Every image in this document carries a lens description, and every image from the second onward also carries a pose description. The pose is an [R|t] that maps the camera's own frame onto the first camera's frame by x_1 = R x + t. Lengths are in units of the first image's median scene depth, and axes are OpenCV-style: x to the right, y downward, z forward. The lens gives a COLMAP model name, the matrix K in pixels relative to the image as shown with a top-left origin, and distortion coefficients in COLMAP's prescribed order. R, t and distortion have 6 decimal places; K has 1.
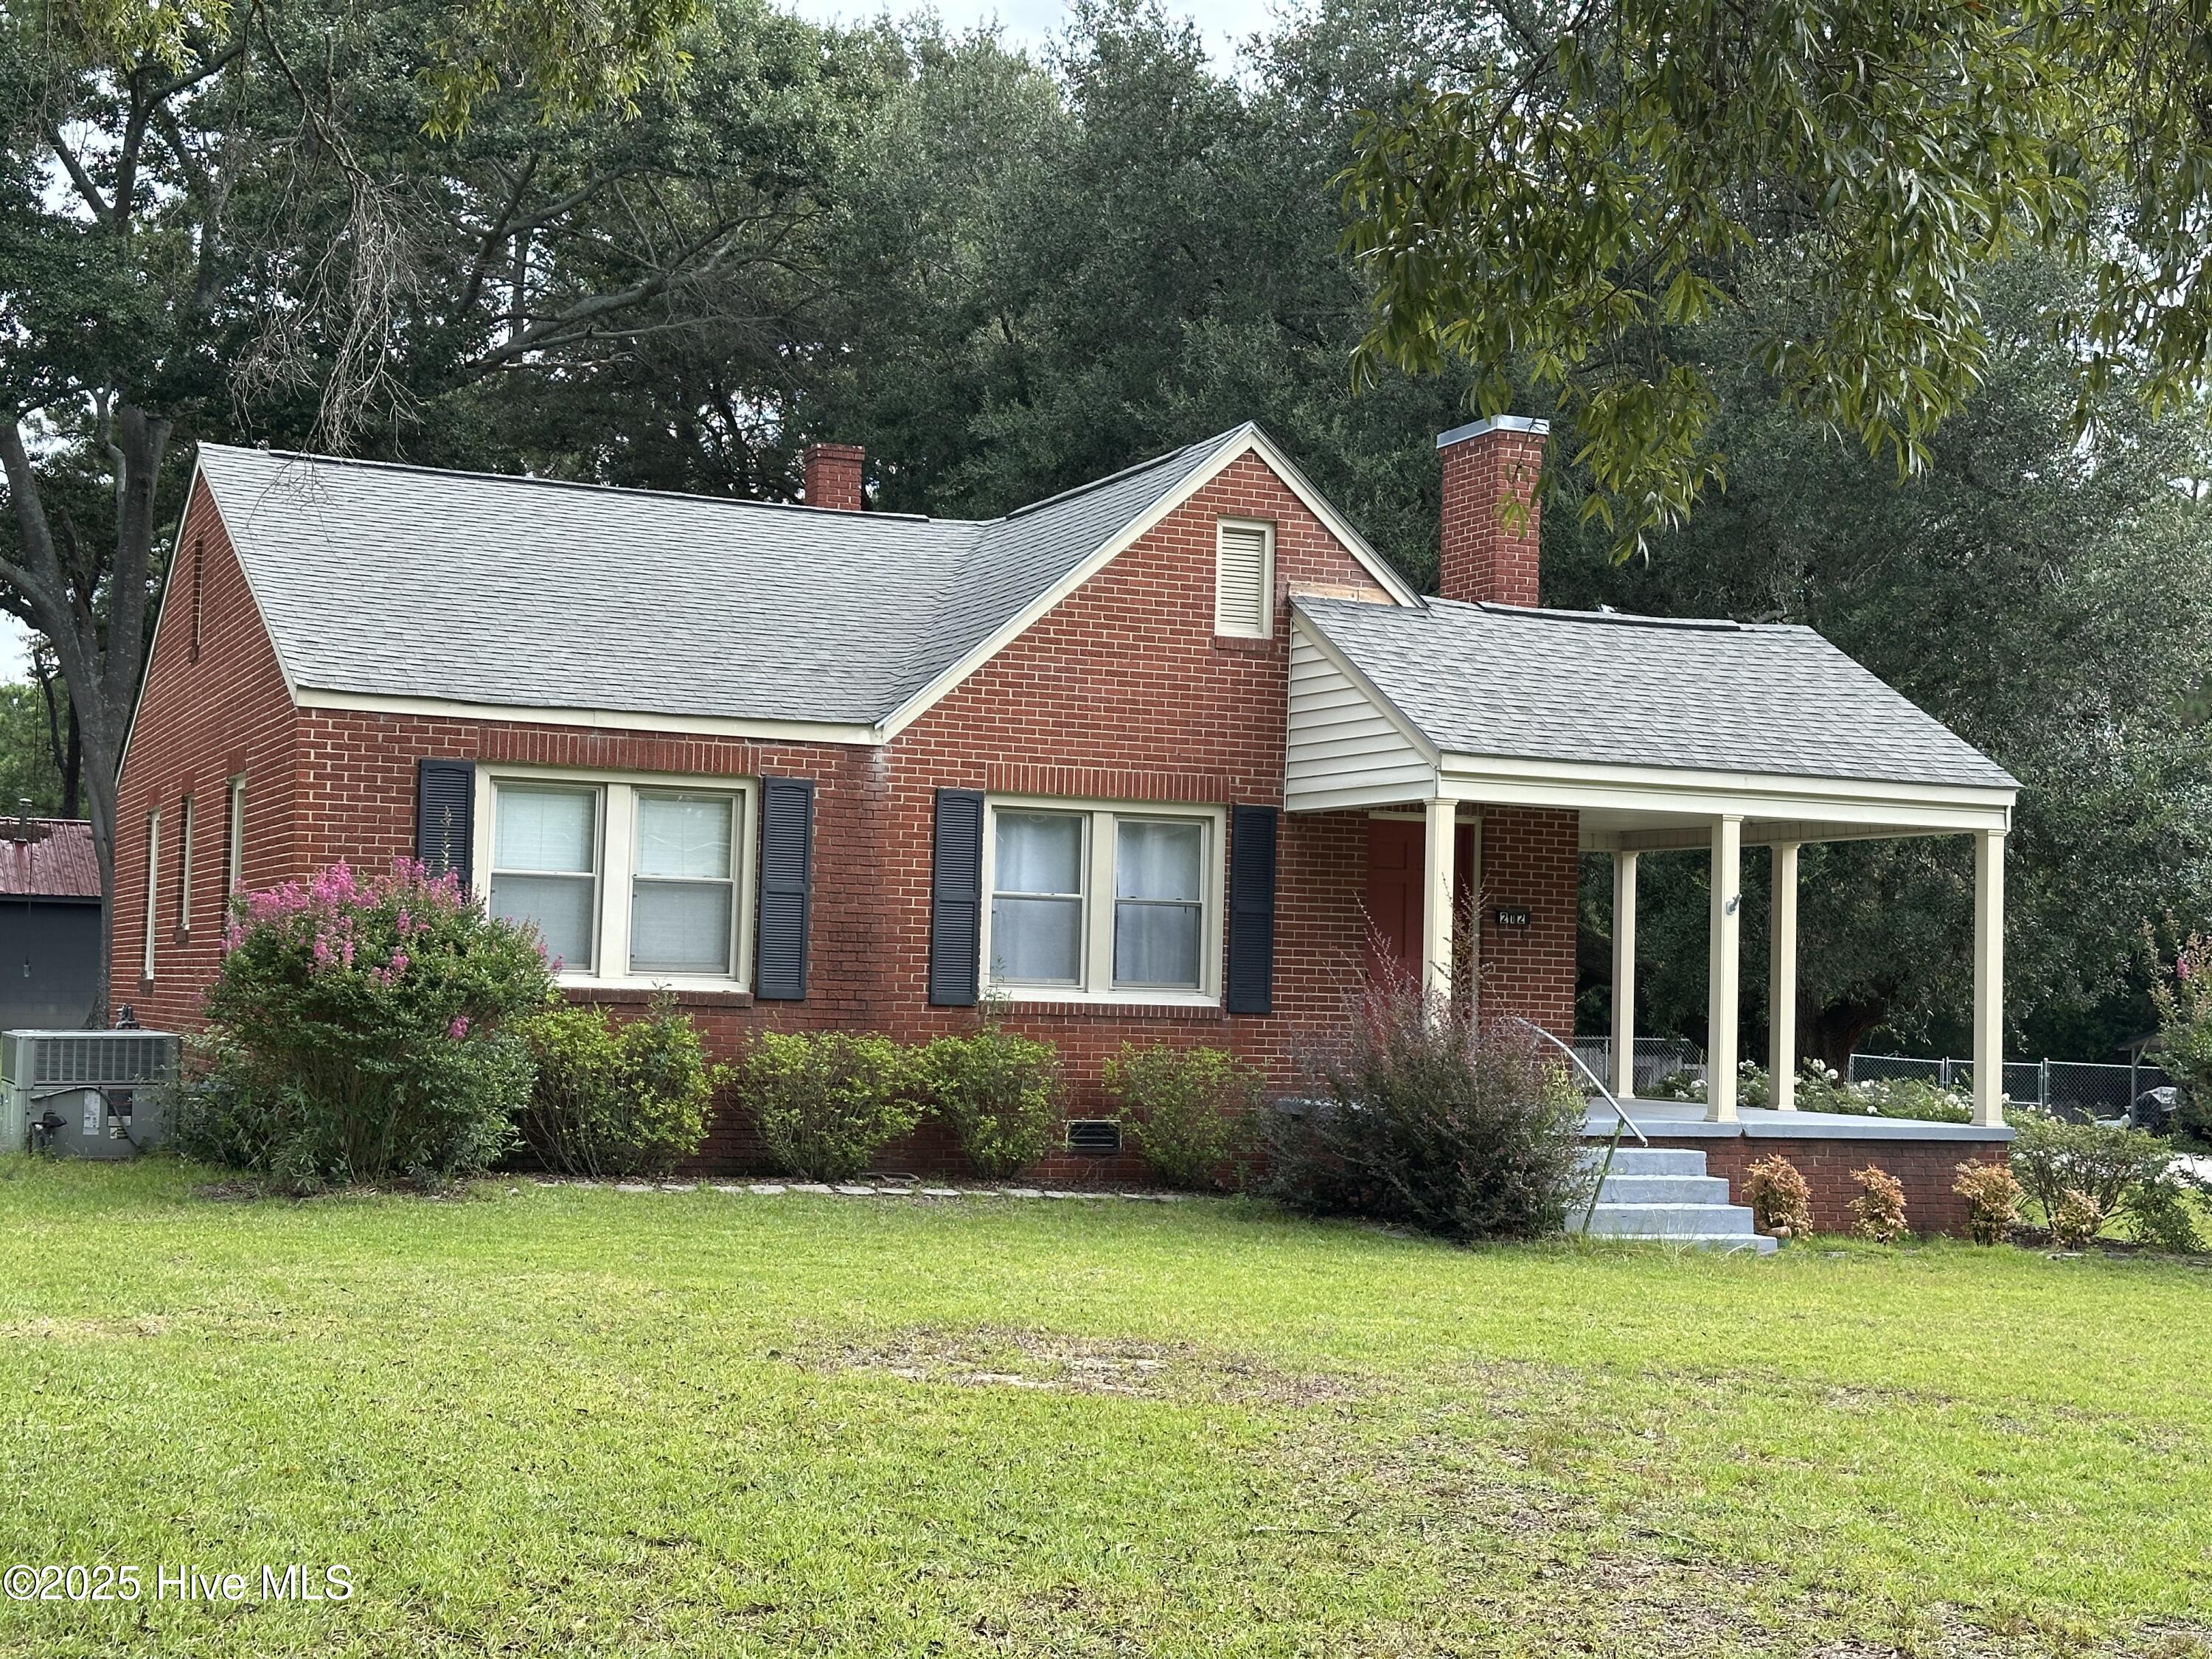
lens RADIAL K [[2991.1, 0, 1106.0], [0, 2991.1, 829.5], [0, 0, 1]] dist [0.129418, -0.020450]
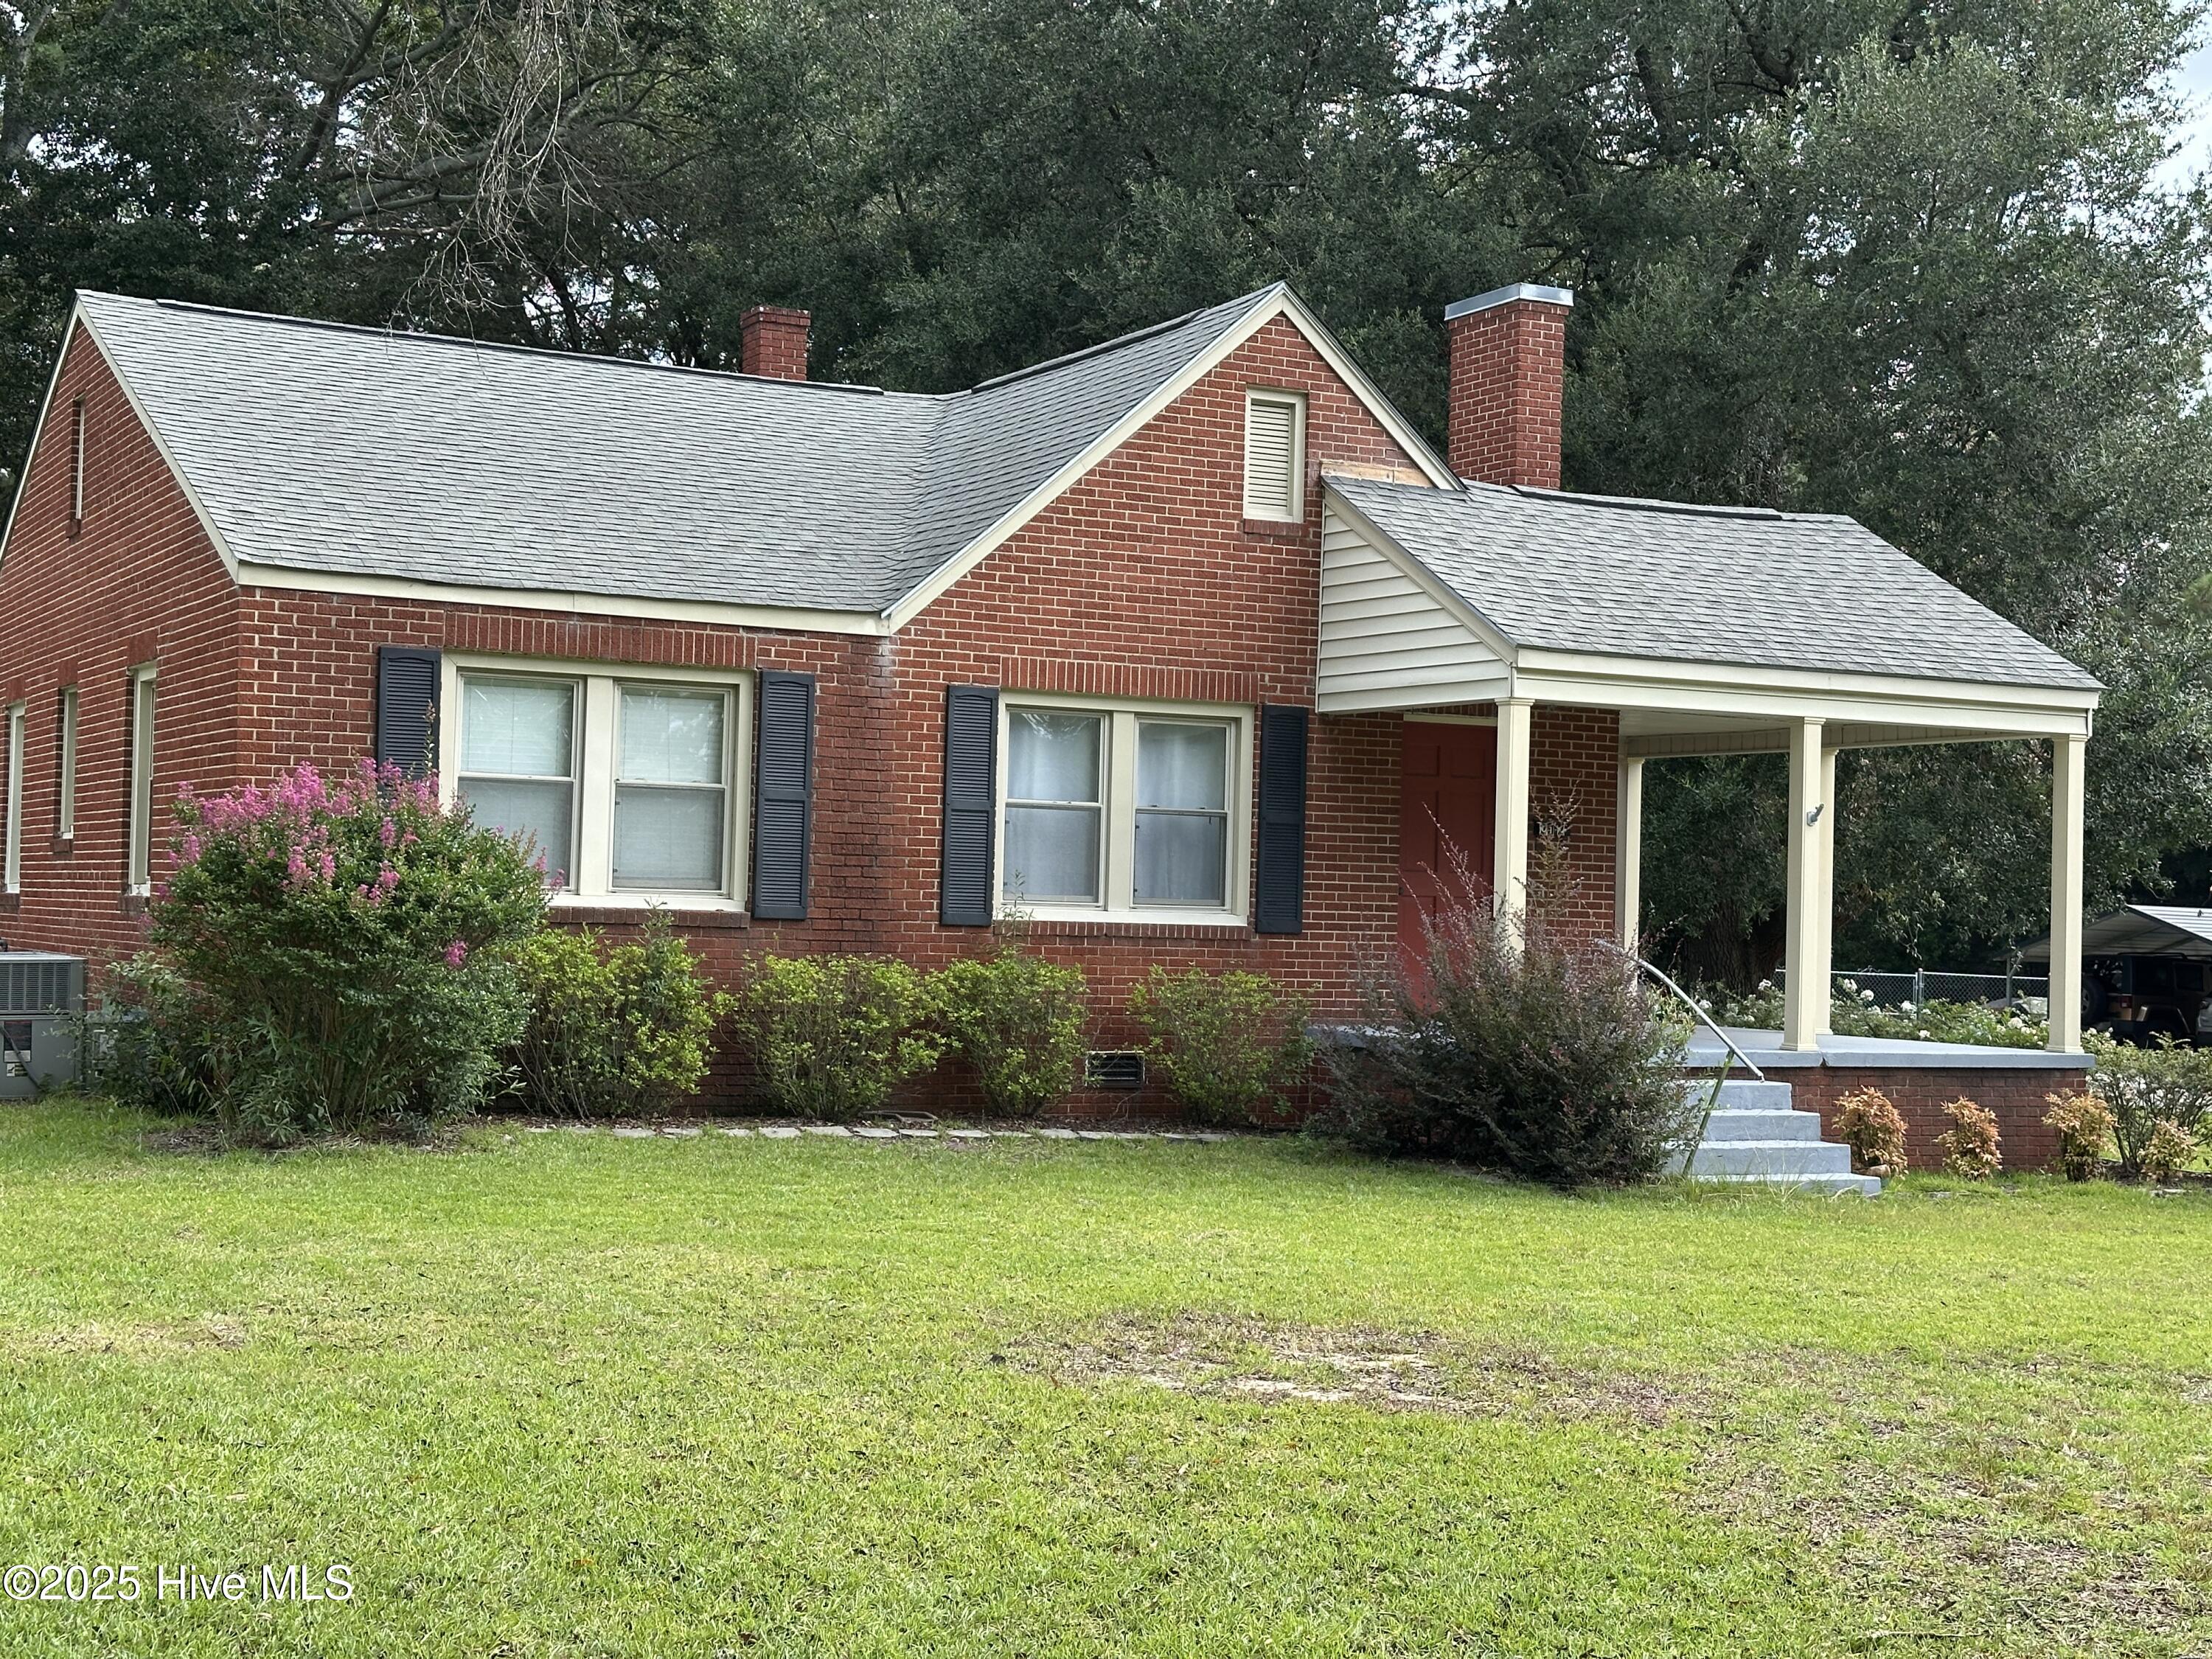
lens RADIAL K [[2991.1, 0, 1106.0], [0, 2991.1, 829.5], [0, 0, 1]] dist [0.129418, -0.020450]
pose [[0.996866, 0.001689, 0.079091, -0.080495], [-0.004148, 0.999512, 0.030945, 0.001725], [-0.079000, -0.031177, 0.996387, 0.098501]]
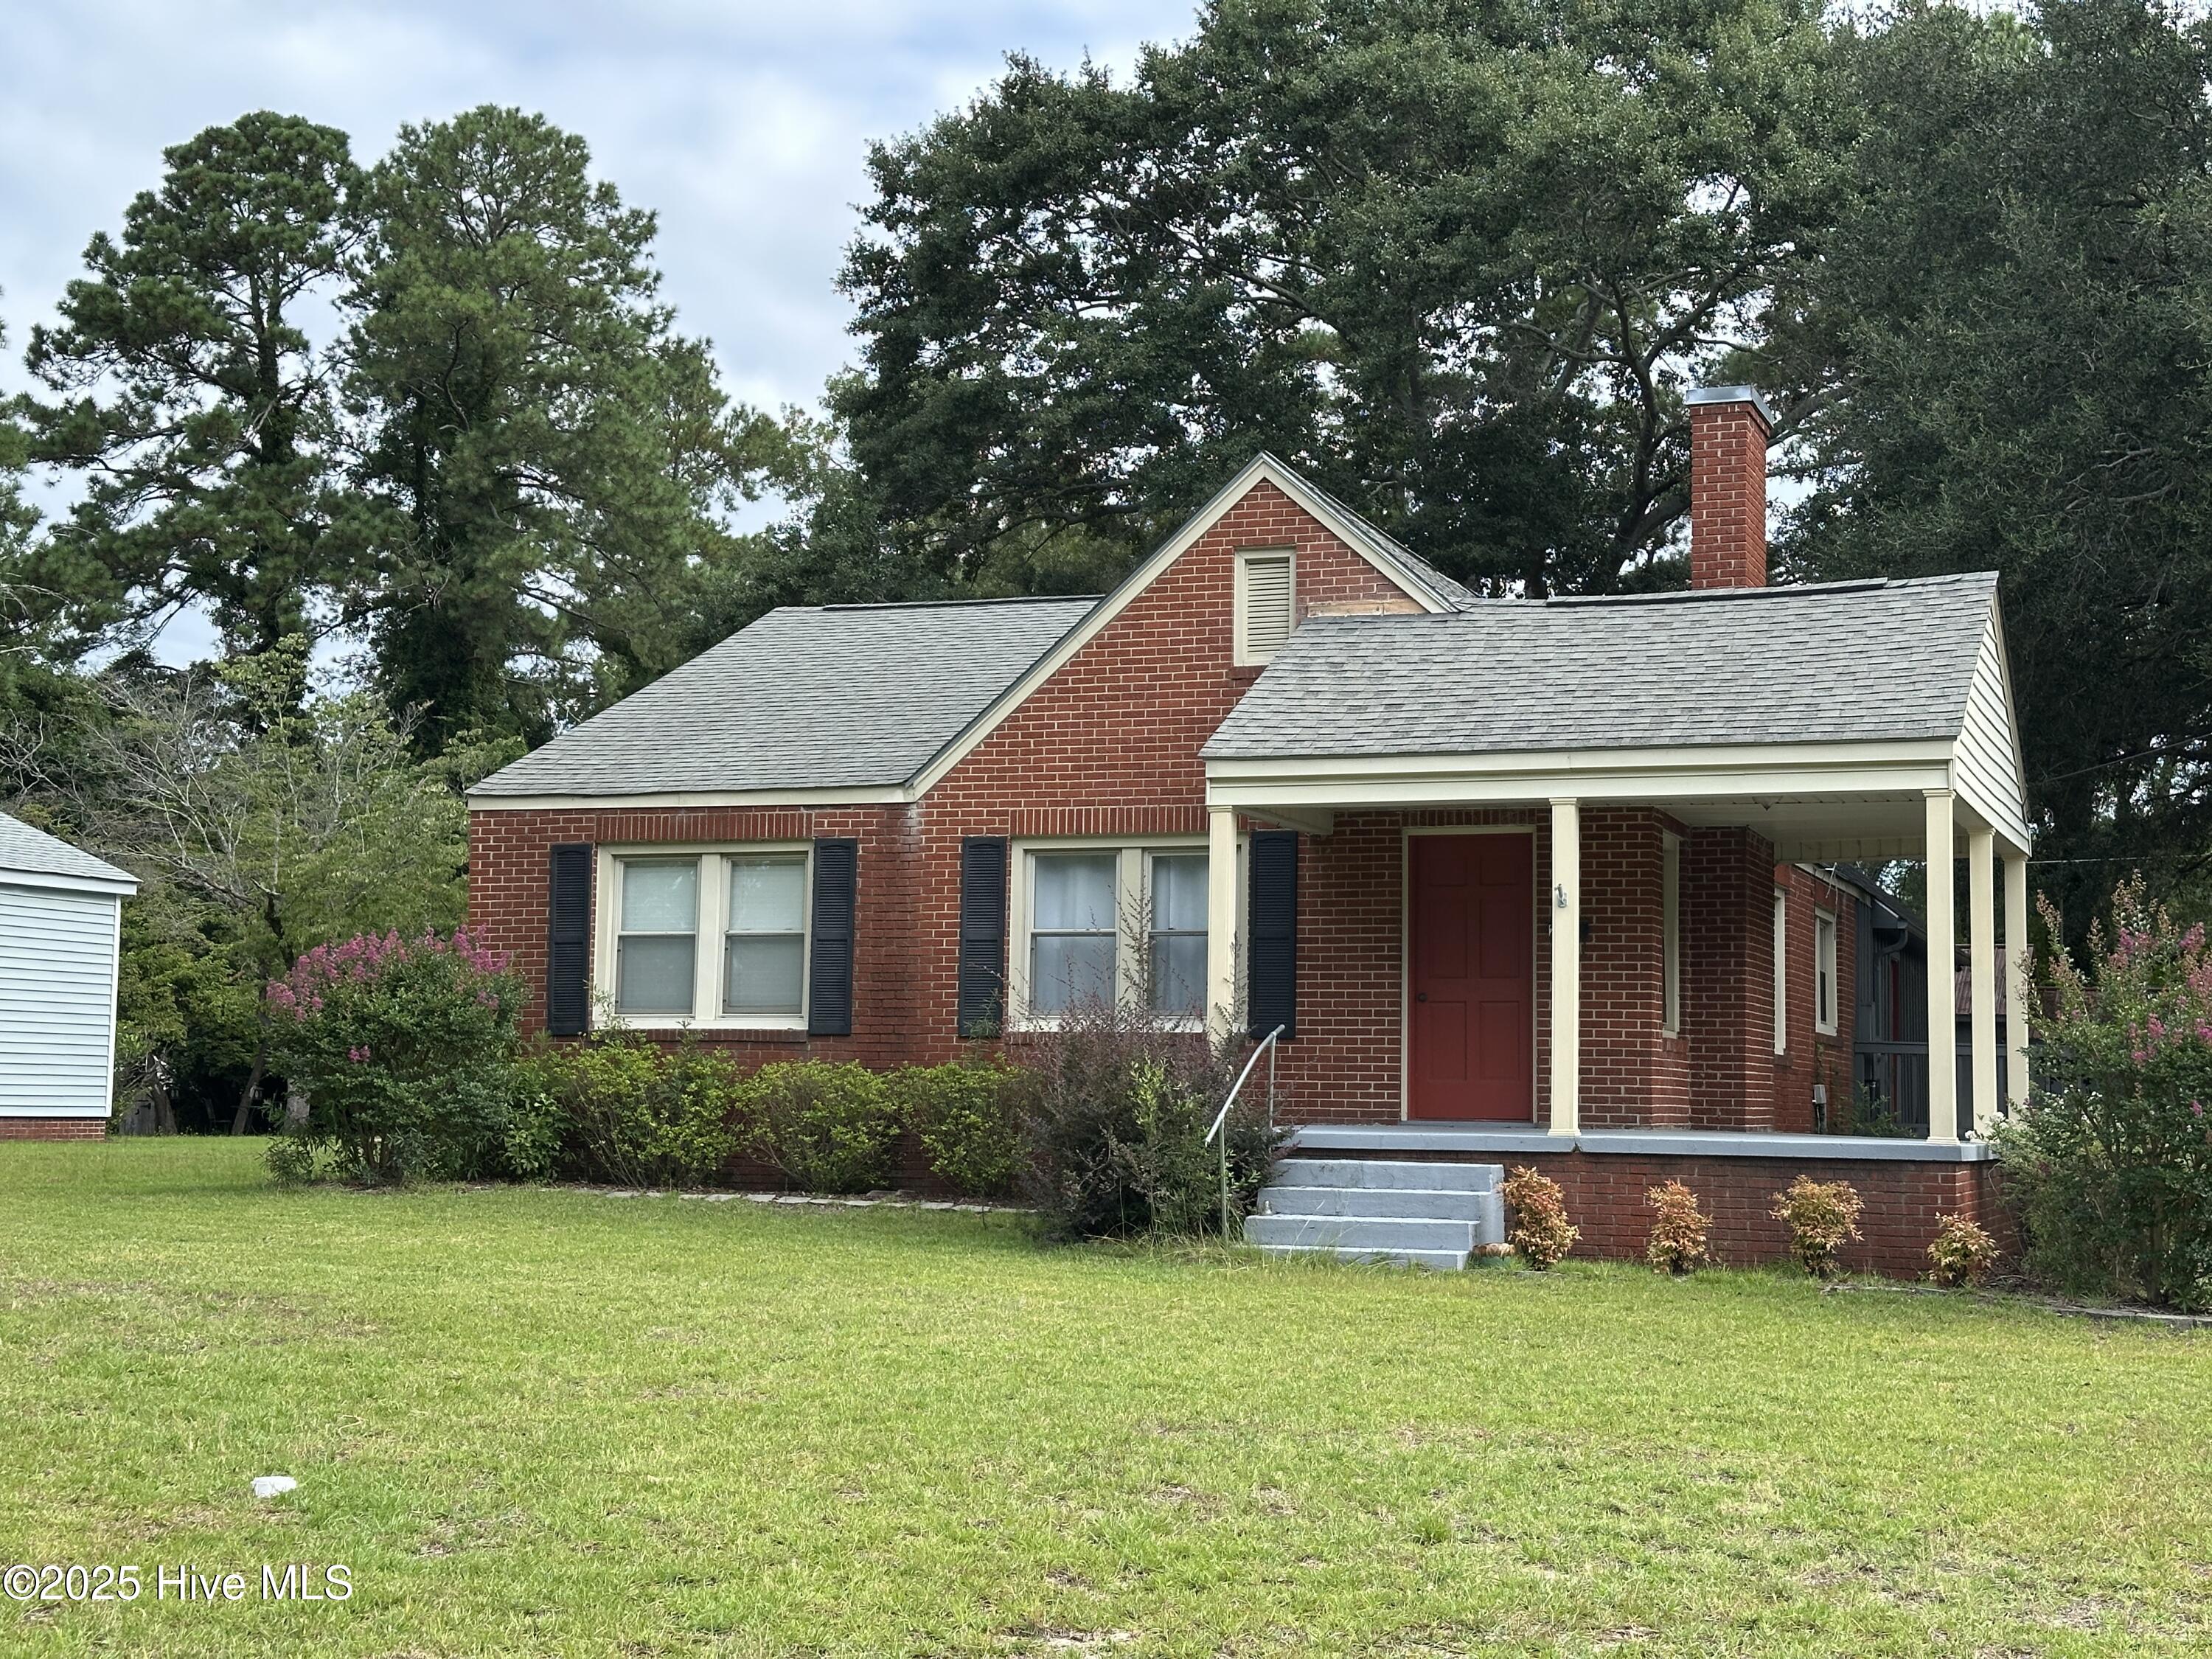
lens RADIAL K [[2991.1, 0, 1106.0], [0, 2991.1, 829.5], [0, 0, 1]] dist [0.129418, -0.020450]
pose [[0.733886, -0.078607, -0.674709, 0.716424], [0.046082, 0.996755, -0.066003, 0.057668], [0.677708, 0.017346, 0.735126, 0.237155]]
